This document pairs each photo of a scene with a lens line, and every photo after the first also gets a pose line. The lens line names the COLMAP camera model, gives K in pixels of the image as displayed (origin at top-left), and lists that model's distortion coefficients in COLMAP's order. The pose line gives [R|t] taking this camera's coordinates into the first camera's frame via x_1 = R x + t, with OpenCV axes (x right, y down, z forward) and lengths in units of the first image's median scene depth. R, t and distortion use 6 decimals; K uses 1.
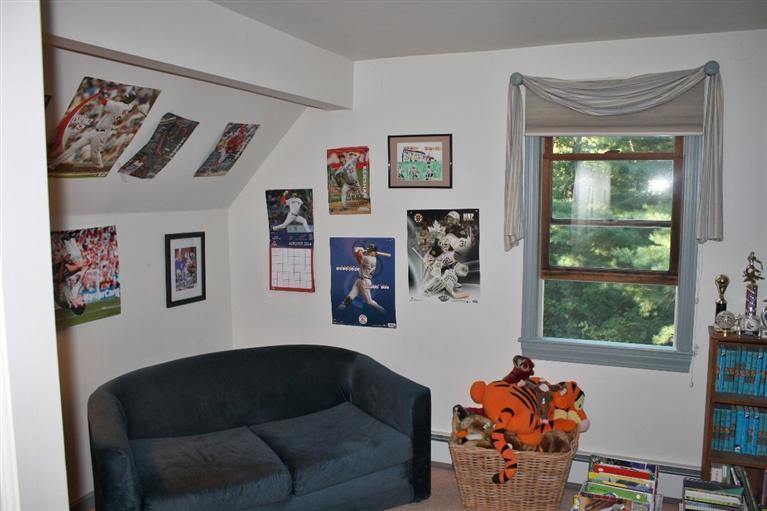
lens RADIAL K [[650.1, 0, 383.3], [0, 650.1, 262.2], [0, 0, 1]] dist [-0.152749, 0.134913]
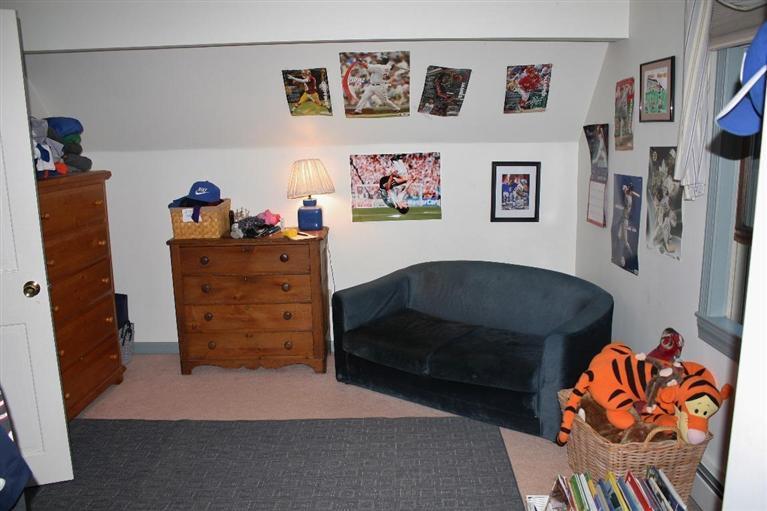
lens RADIAL K [[650.1, 0, 383.3], [0, 650.1, 262.2], [0, 0, 1]] dist [-0.152749, 0.134913]
pose [[0.391577, 0.177301, -0.902902, 0.788461], [-0.082625, 0.984071, 0.157407, -0.034020], [0.916428, 0.012965, 0.399990, 0.350716]]
